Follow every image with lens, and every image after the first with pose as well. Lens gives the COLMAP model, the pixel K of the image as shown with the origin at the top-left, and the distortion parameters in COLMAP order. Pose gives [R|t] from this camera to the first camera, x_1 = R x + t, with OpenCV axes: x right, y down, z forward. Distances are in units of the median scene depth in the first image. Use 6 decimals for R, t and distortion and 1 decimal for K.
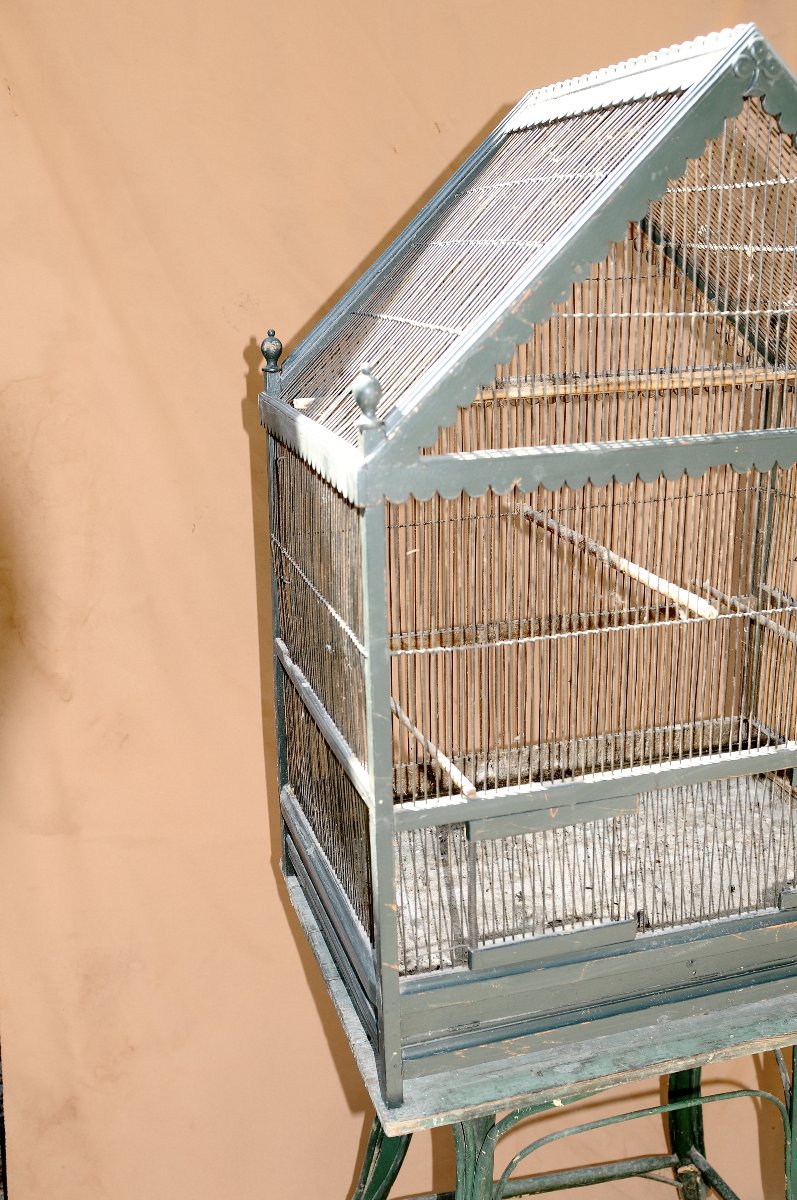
lens RADIAL K [[1275.0, 0, 395.6], [0, 1275.0, 596.1], [0, 0, 1]] dist [-0.059449, 0.000000]
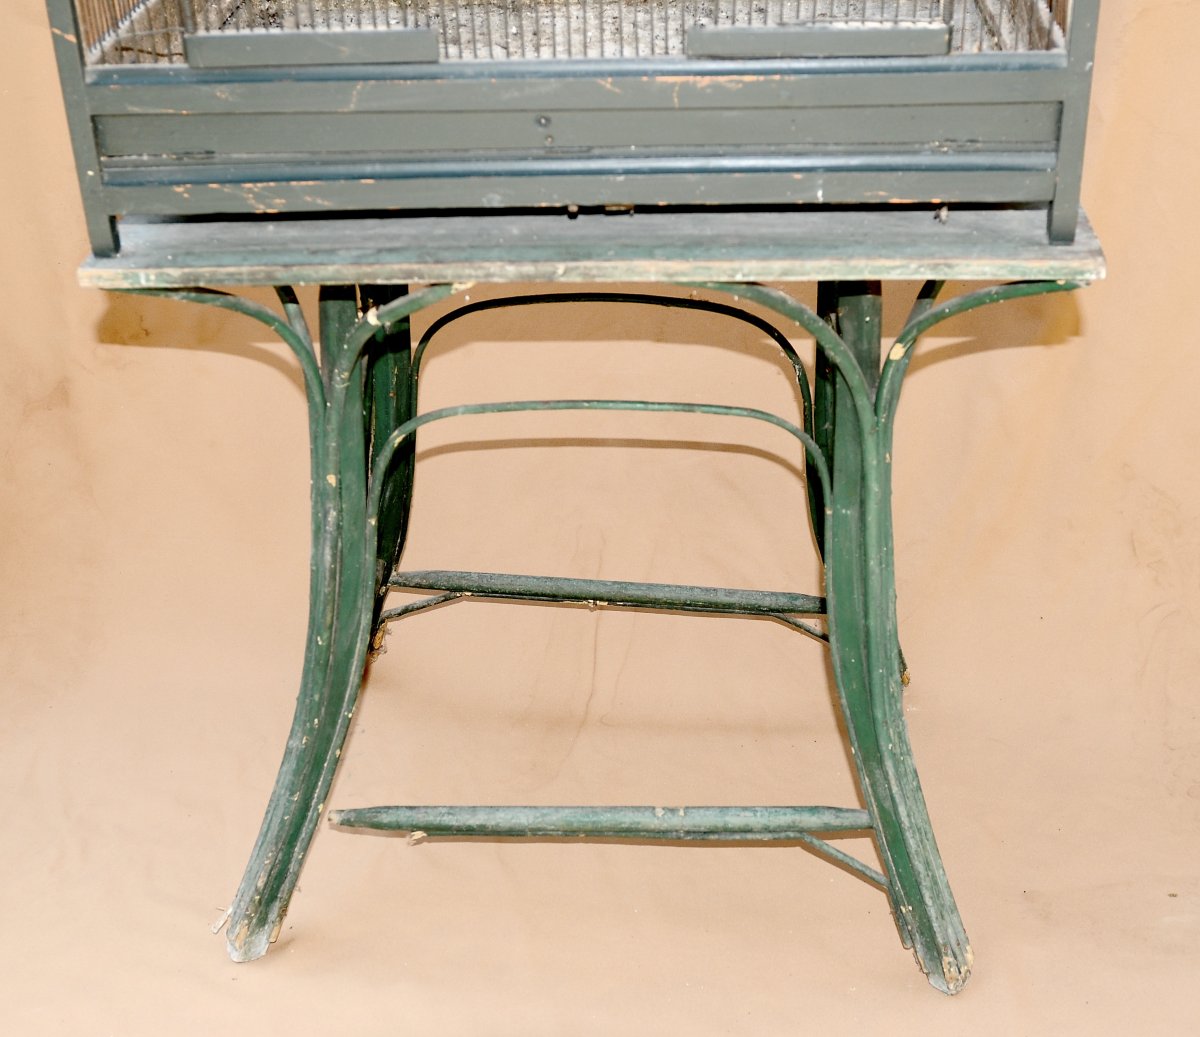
lens RADIAL K [[1842.1, 0, 561.2], [0, 1842.1, 552.1], [0, 0, 1]] dist [-0.050700, 0.000000]
pose [[0.939487, 0.173244, -0.295551, 0.591395], [-0.088756, 0.956341, 0.278449, 0.245220], [0.330887, -0.235367, 0.913847, 0.066450]]
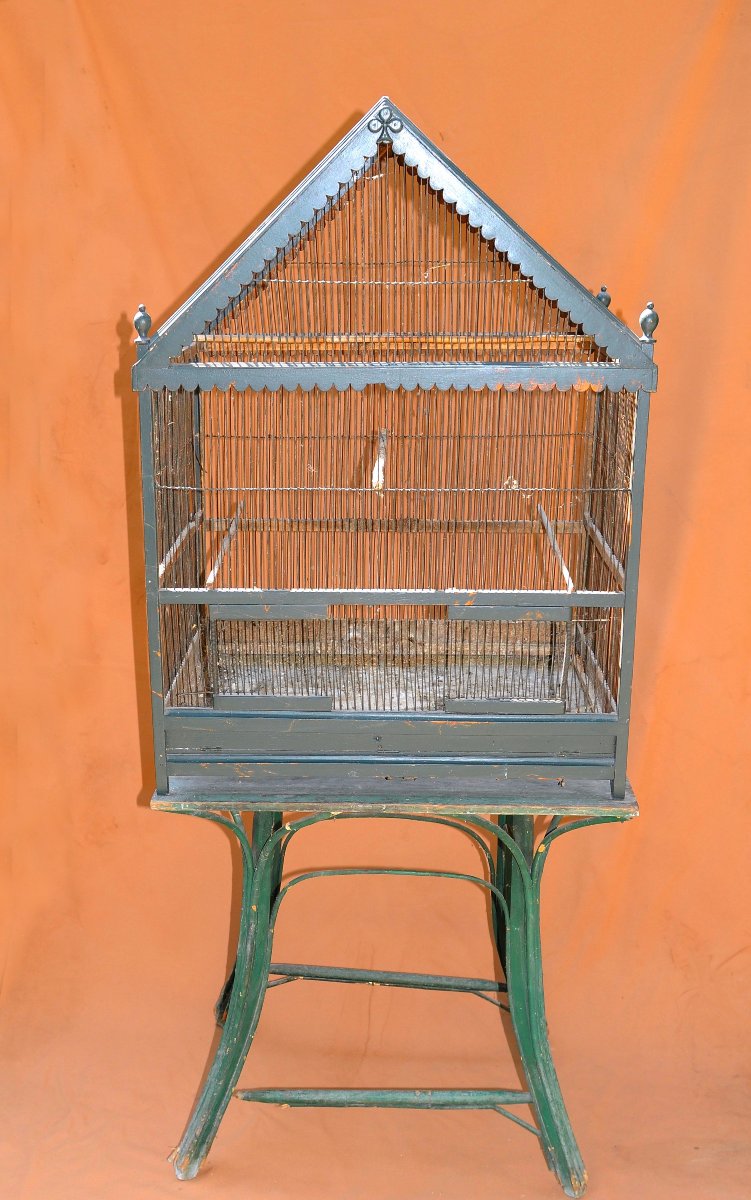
lens RADIAL K [[1401.4, 0, 312.5], [0, 1401.4, 644.0], [0, 0, 1]] dist [-0.046354, 0.000000]
pose [[0.945129, 0.119761, -0.303955, 0.660471], [-0.113517, 0.992801, 0.038198, 0.135540], [0.306342, -0.001598, 0.951920, -0.558392]]
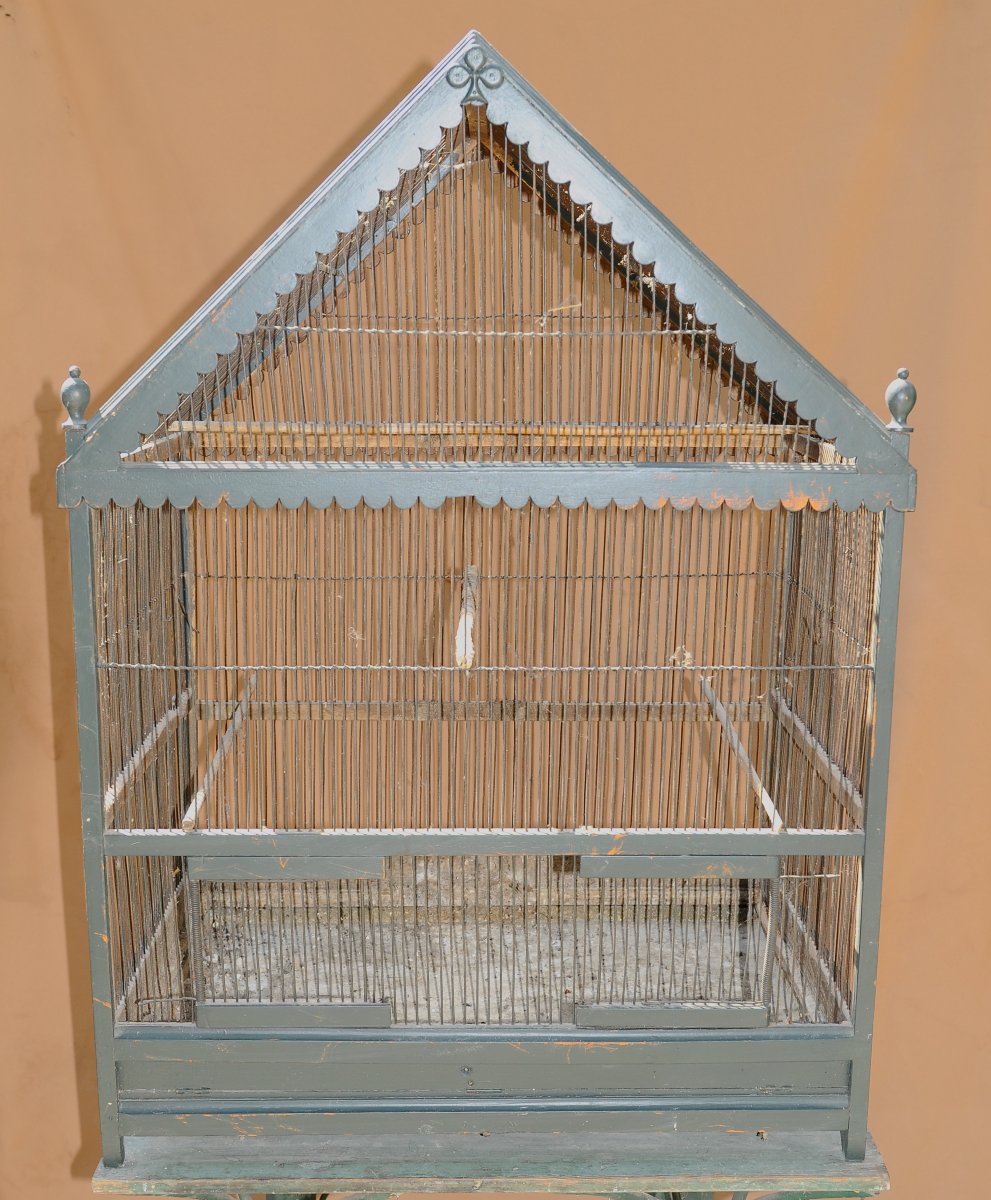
lens RADIAL K [[1669.5, 0, 497.1], [0, 1669.5, 655.8], [0, 0, 1]] dist [-0.046213, 0.000000]
pose [[0.966279, 0.089095, -0.241591, 0.529667], [-0.106498, 0.992505, -0.059935, 0.073360], [0.234441, 0.083643, 0.968525, -0.147471]]
